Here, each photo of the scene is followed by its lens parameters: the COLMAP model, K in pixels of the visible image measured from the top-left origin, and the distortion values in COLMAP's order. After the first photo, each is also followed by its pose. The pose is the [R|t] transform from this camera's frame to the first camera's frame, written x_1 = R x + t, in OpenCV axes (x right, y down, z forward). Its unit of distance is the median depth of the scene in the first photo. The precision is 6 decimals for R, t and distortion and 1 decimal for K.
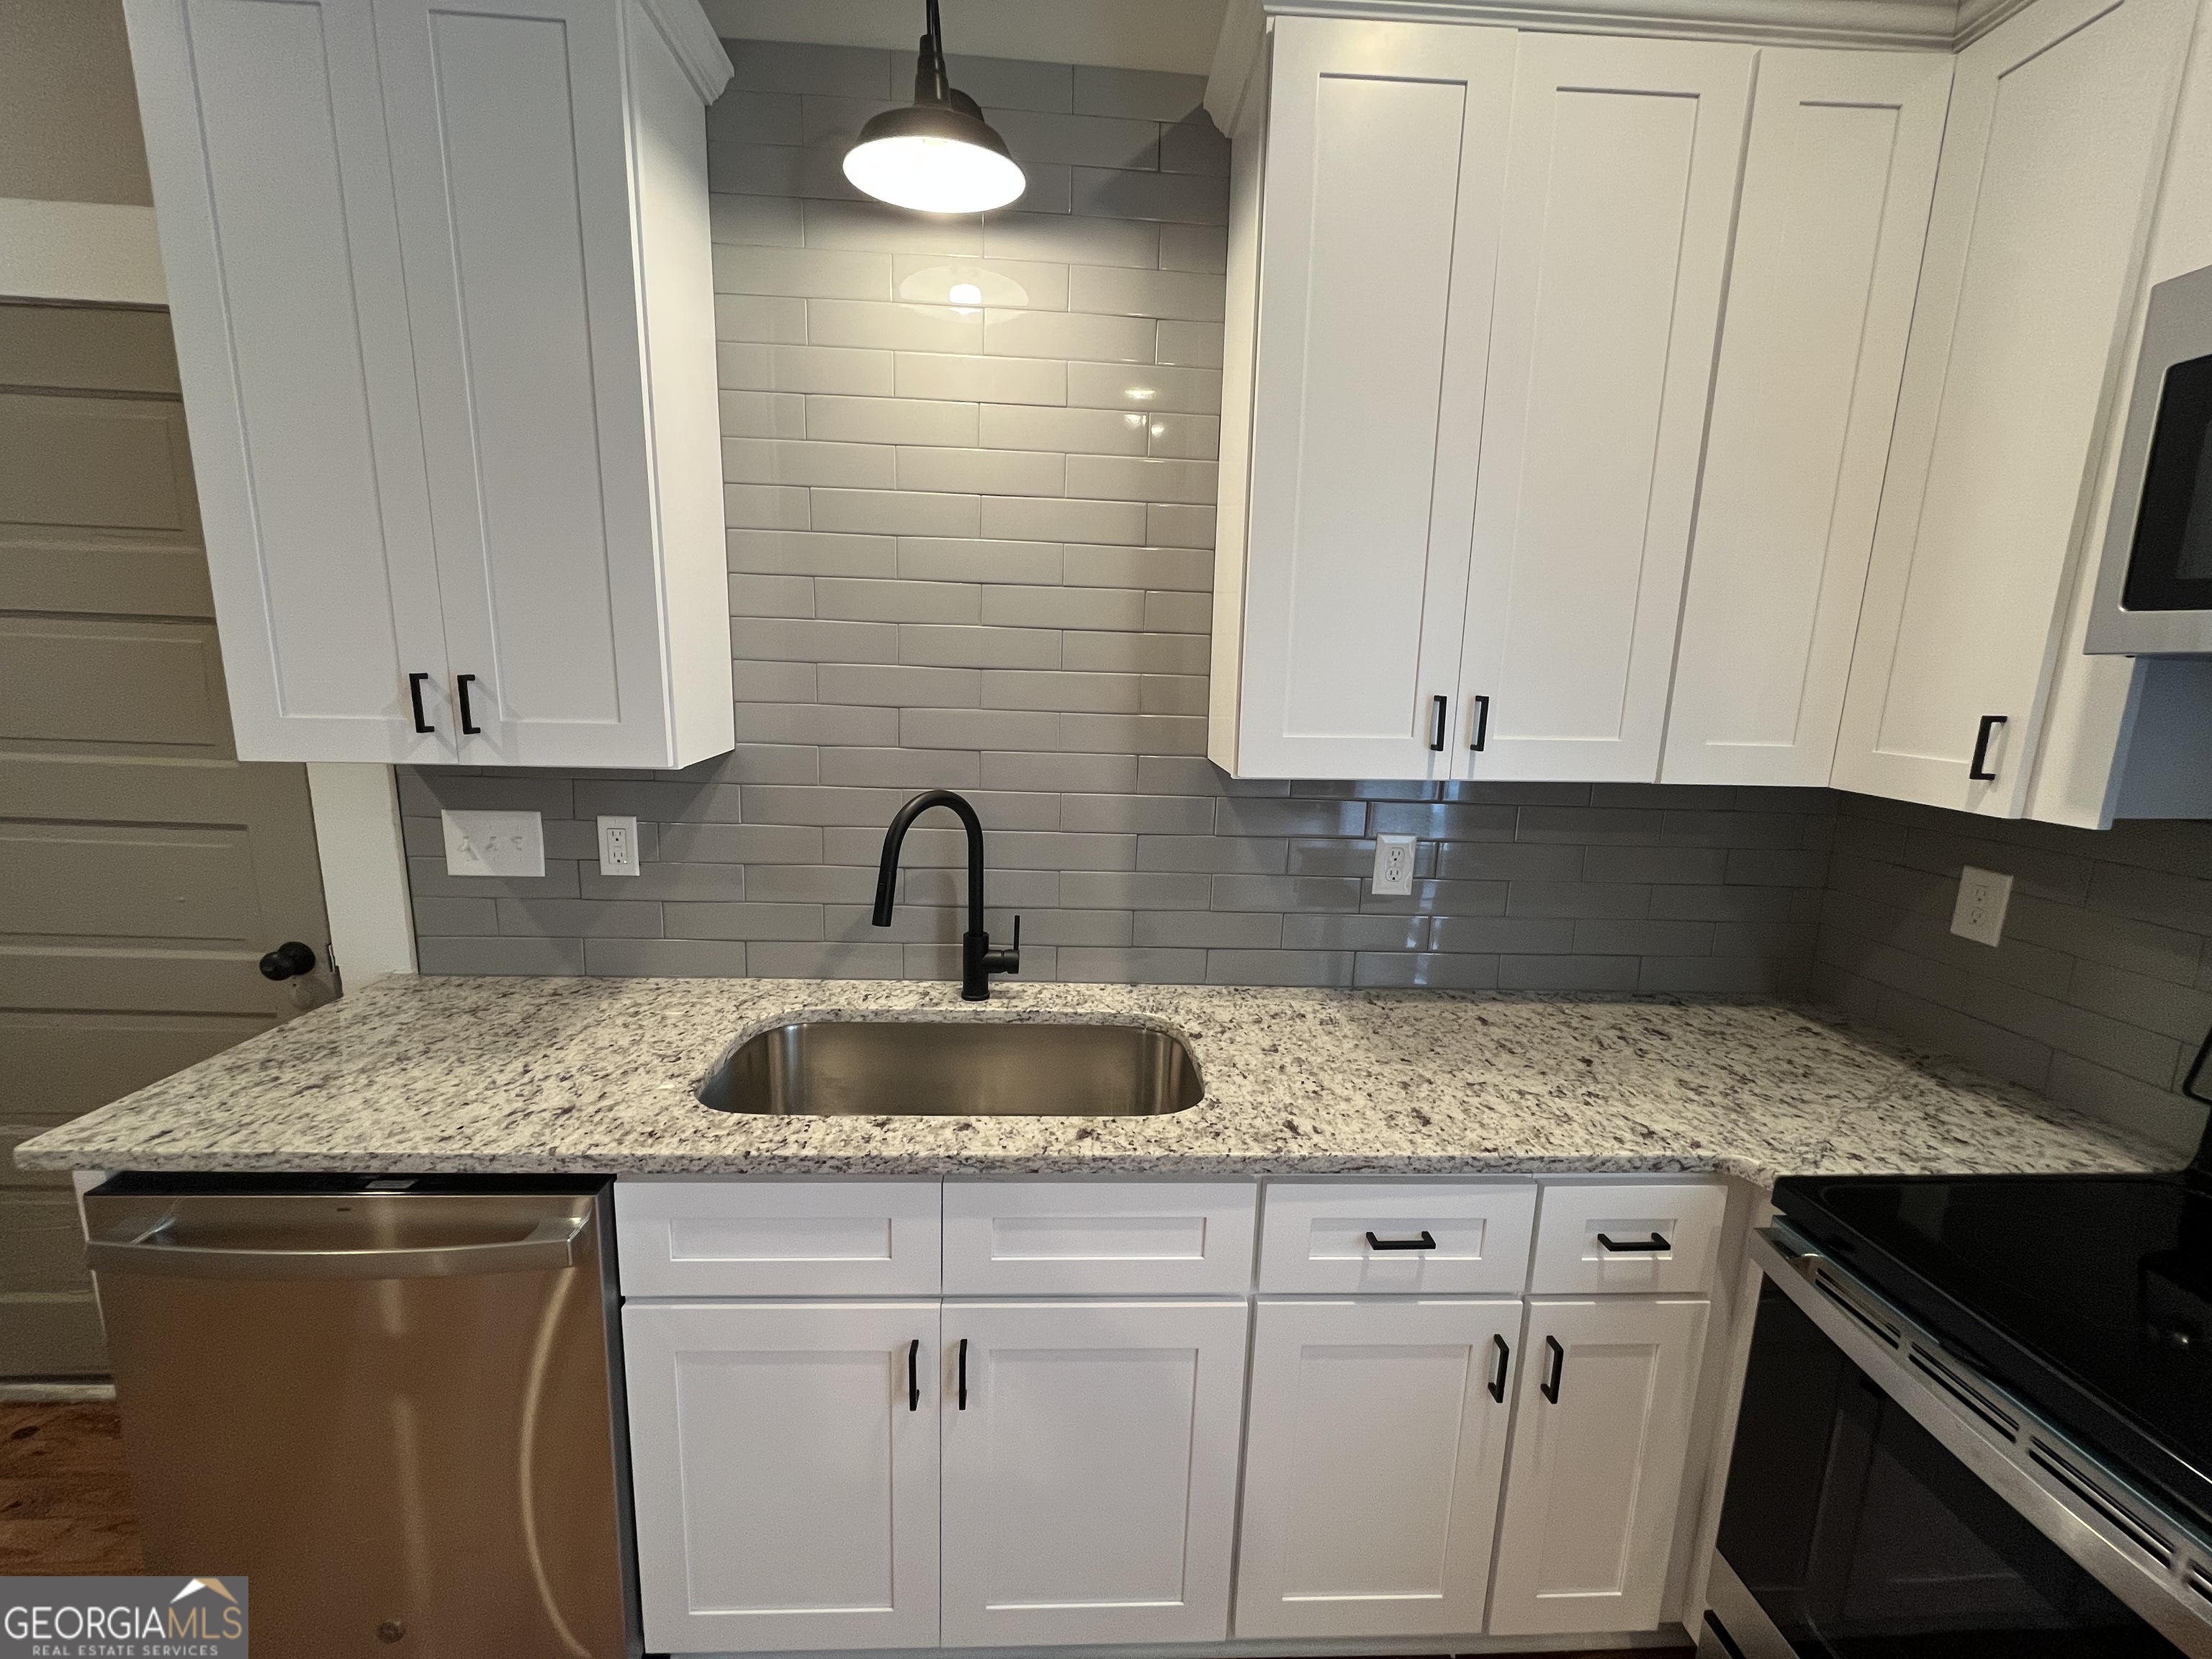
lens RADIAL K [[890.0, 0, 1103.8], [0, 890.0, 826.3], [0, 0, 1]] dist [-0.003405, -0.000291]
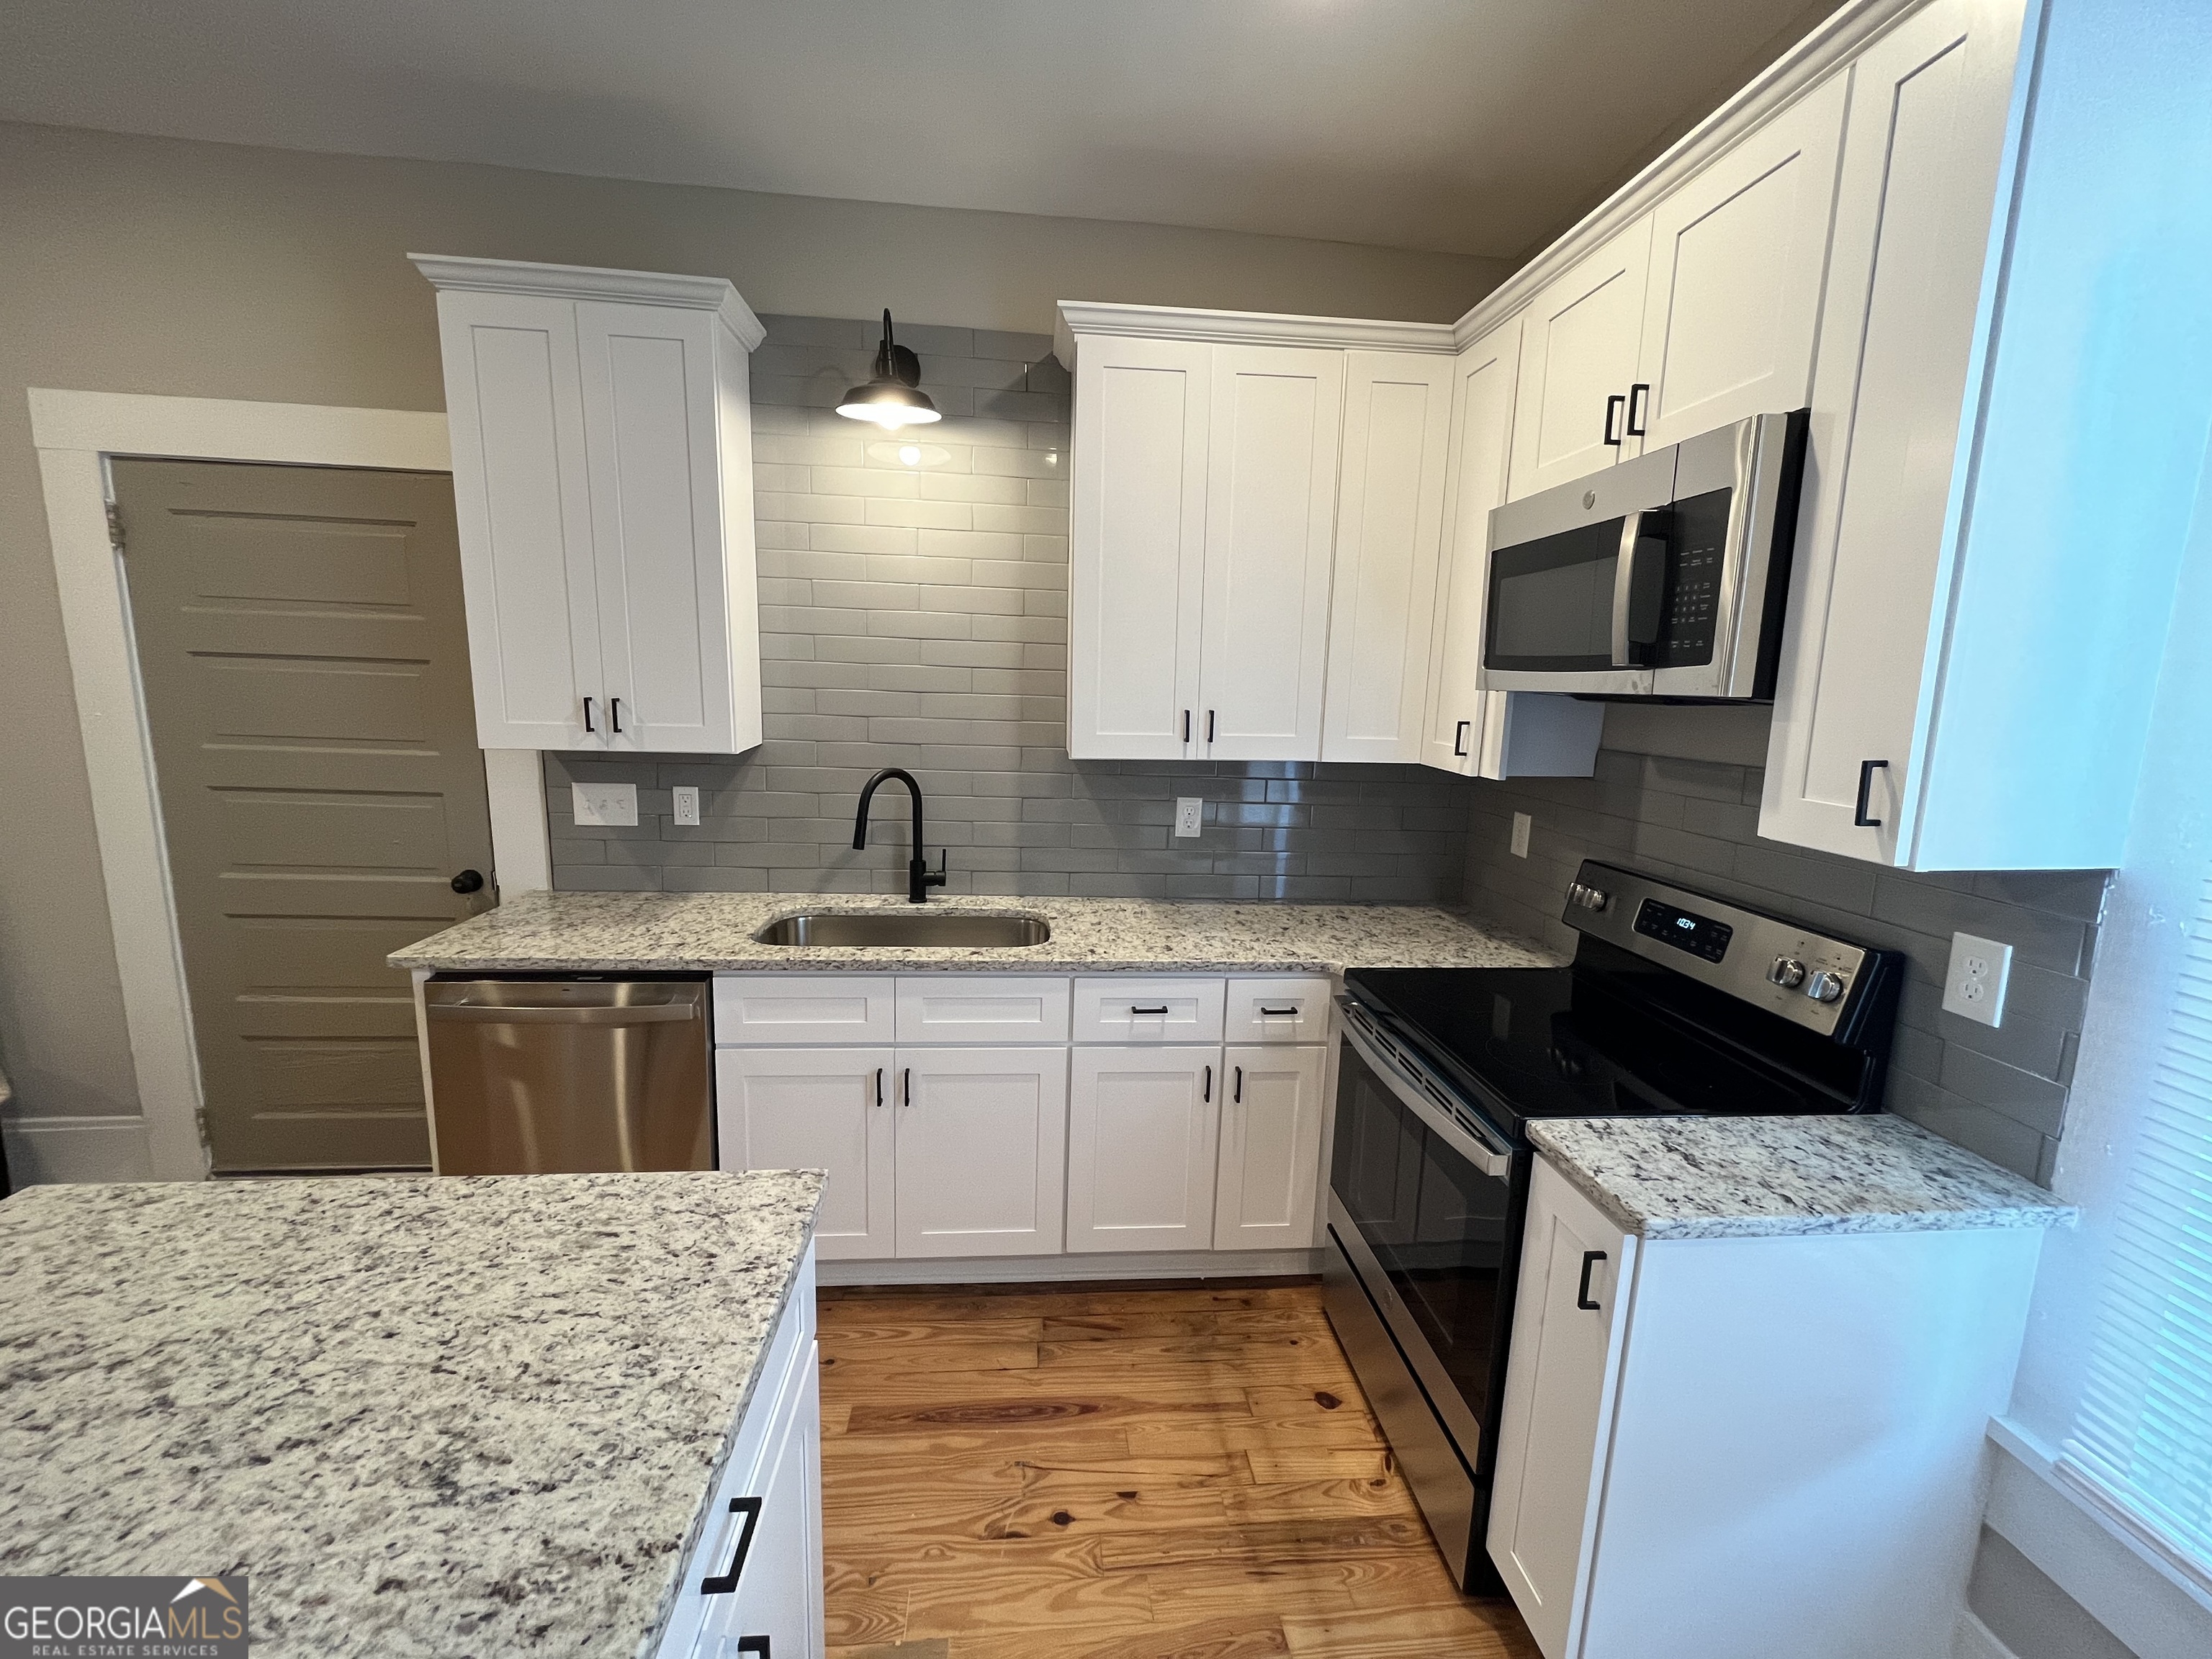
lens RADIAL K [[890.0, 0, 1104.4], [0, 890.0, 826.8], [0, 0, 1]] dist [-0.003405, -0.000291]
pose [[0.999078, -0.005653, 0.042569, 0.144383], [0.006038, 0.999942, -0.008908, 0.093083], [-0.042517, 0.009157, 0.999054, -0.710048]]
